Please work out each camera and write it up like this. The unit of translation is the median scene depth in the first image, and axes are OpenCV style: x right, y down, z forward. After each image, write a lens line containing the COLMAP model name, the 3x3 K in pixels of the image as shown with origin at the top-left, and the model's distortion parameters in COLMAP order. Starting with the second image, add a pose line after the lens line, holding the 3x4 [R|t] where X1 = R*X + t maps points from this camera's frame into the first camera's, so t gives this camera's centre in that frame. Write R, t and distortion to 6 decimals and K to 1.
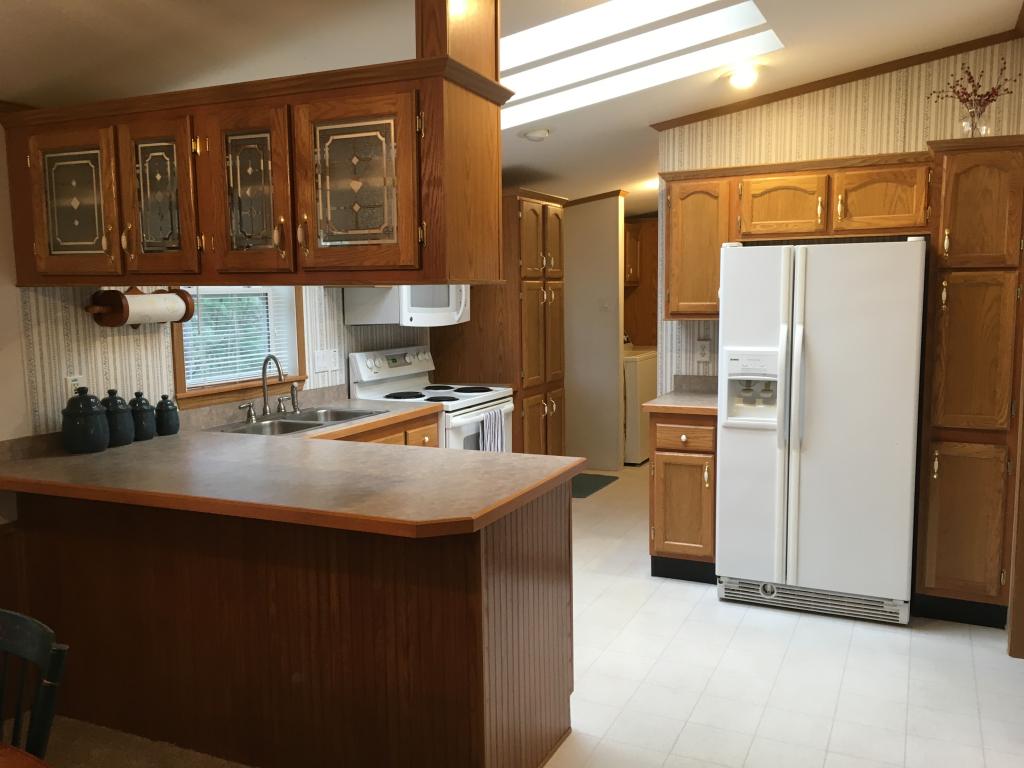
lens RADIAL K [[870.3, 0, 514.6], [0, 870.3, 389.4], [0, 0, 1]] dist [0.075281, -0.098498]
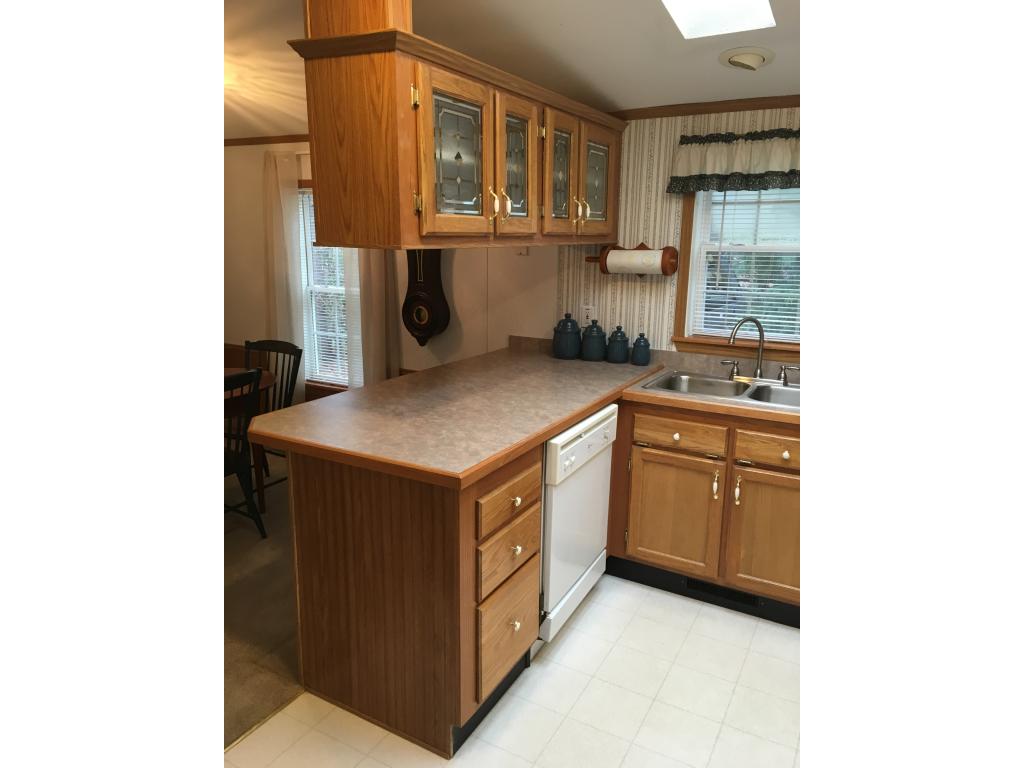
lens RADIAL K [[651.2, 0, 514.7], [0, 651.2, 378.8], [0, 0, 1]] dist [0.078349, -0.094143]
pose [[-0.076740, 0.225754, -0.971157, 0.460367], [-0.125099, 0.964152, 0.234011, -0.110169], [0.989172, 0.139449, -0.045747, 0.775638]]
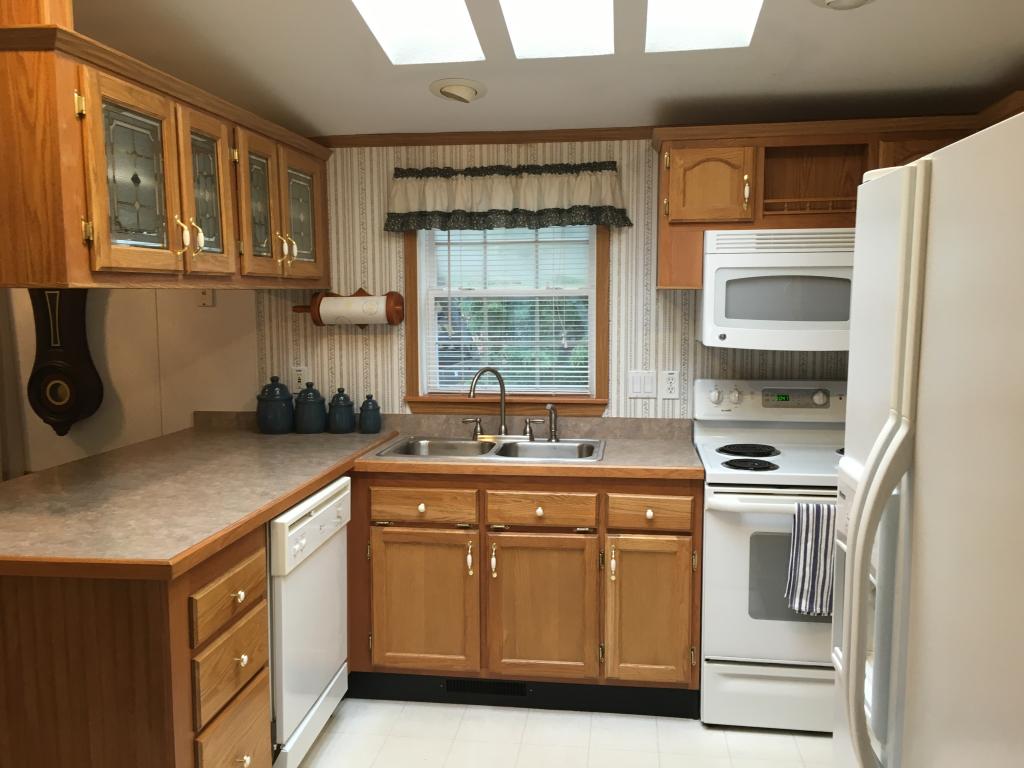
lens RADIAL K [[868.8, 0, 515.8], [0, 868.8, 385.2], [0, 0, 1]] dist [0.075370, -0.088854]
pose [[0.300896, 0.109256, -0.947378, 0.543418], [-0.108887, 0.990855, 0.079686, -0.092323], [0.947420, 0.079180, 0.310041, 0.750745]]
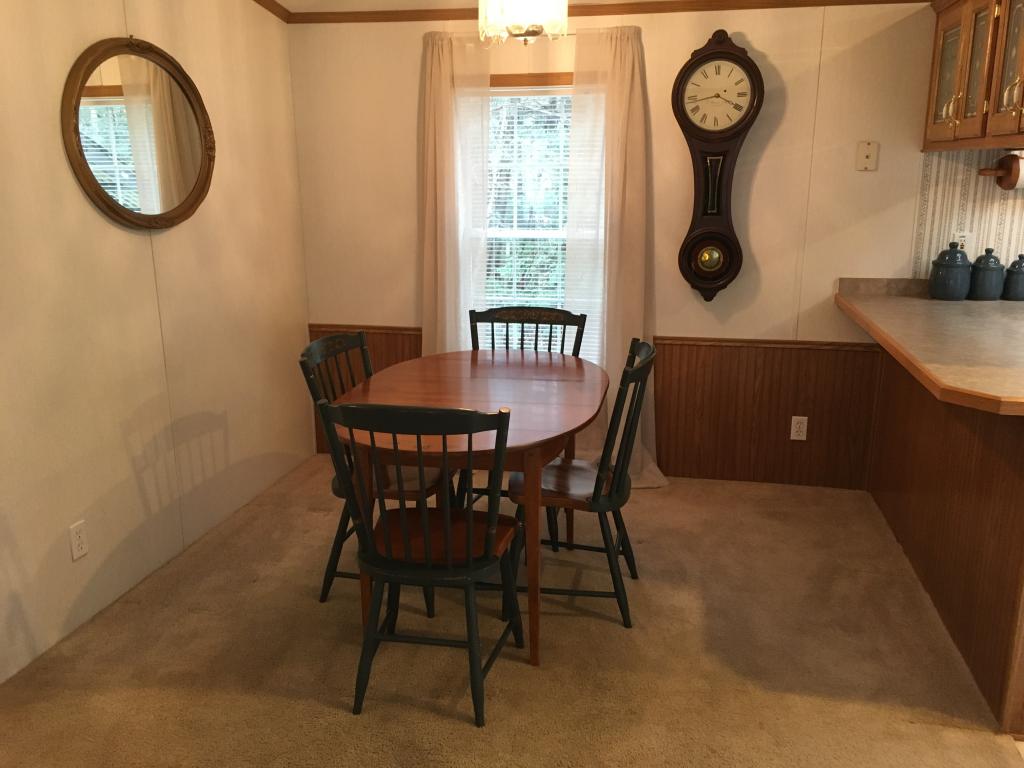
lens RADIAL K [[870.3, 0, 514.6], [0, 870.3, 389.4], [0, 0, 1]] dist [0.075281, -0.098498]
pose [[0.232588, 0.244145, -0.941433, 0.393191], [-0.109102, 0.968419, 0.224189, -0.009474], [0.966437, 0.050569, 0.251879, 0.138770]]
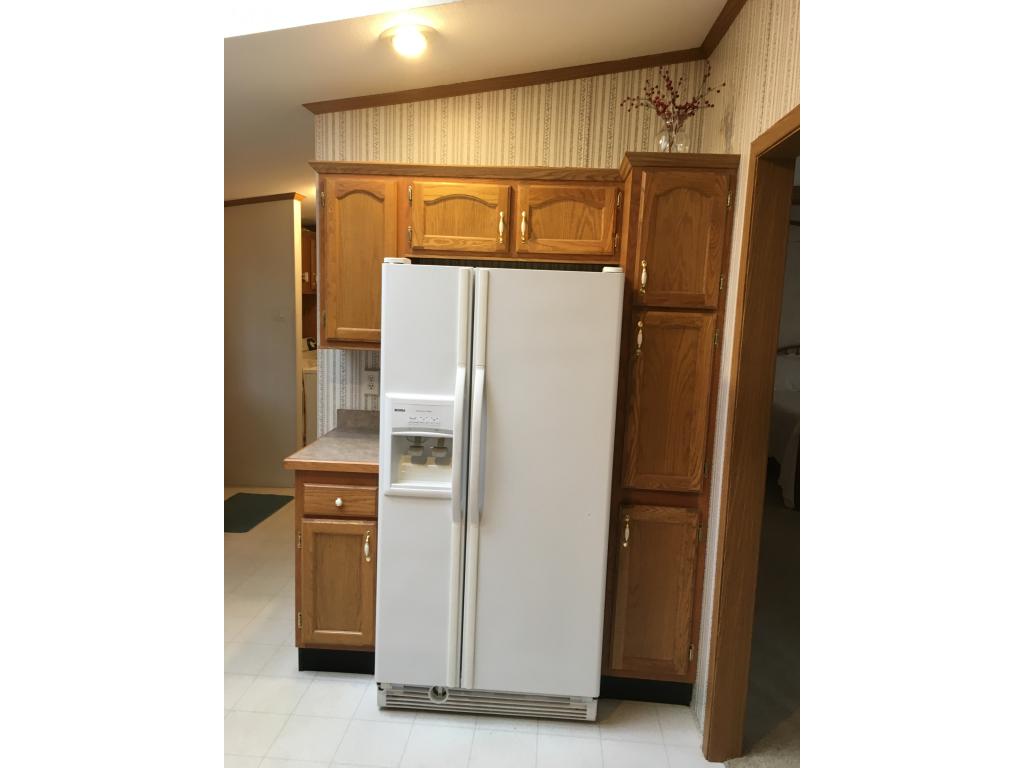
lens RADIAL K [[651.2, 0, 514.7], [0, 651.2, 378.8], [0, 0, 1]] dist [0.078349, -0.094143]
pose [[0.928257, 0.001209, 0.371938, 0.130348], [-0.007939, 0.999831, 0.016564, -0.071463], [-0.371855, -0.018329, 0.928110, 0.425548]]
